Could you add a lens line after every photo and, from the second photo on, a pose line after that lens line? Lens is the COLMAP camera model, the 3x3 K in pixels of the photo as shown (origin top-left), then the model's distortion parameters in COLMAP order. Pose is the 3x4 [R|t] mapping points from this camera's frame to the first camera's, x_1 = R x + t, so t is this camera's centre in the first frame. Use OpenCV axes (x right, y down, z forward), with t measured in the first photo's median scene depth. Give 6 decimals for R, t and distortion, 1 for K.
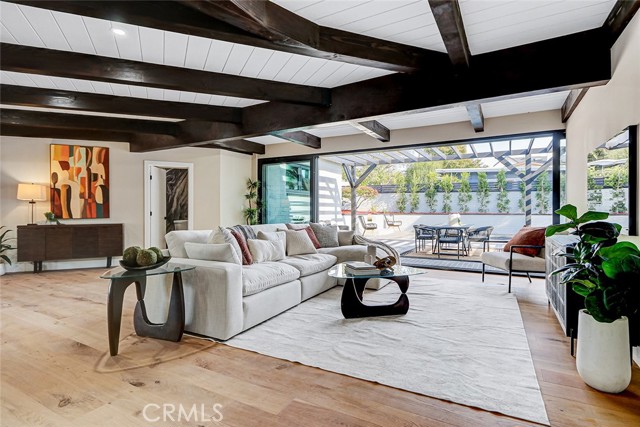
lens RADIAL K [[335.7, 0, 336.2], [0, 335.7, 197.8], [0, 0, 1]] dist [0.001261, -0.000983]
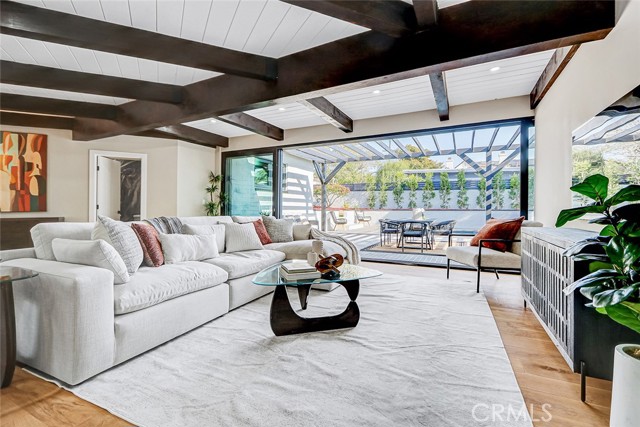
lens RADIAL K [[291.1, 0, 332.1], [0, 291.1, 200.4], [0, 0, 1]] dist [0.003031, -0.001936]
pose [[0.998921, 0.000711, 0.046446, 0.065049], [-0.001141, 0.999957, 0.009231, 0.022185], [-0.046437, -0.009274, 0.998878, 0.171406]]
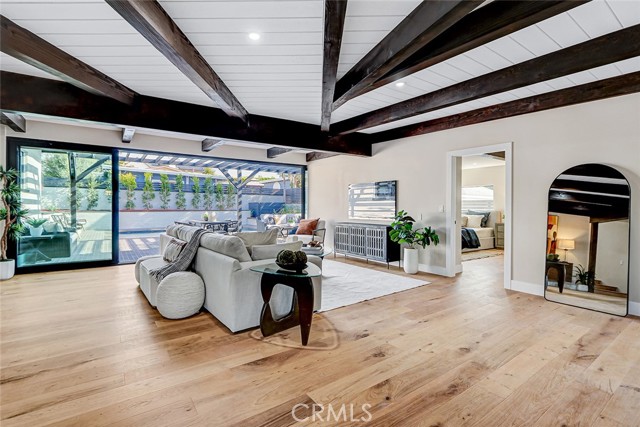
lens RADIAL K [[291.1, 0, 308.5], [0, 291.1, 193.0], [0, 0, 1]] dist [0.003031, -0.001936]
pose [[0.459646, 0.039639, 0.887217, -0.610707], [-0.036564, 0.999001, -0.025690, -0.011100], [-0.887349, -0.020632, 0.460636, 0.208593]]
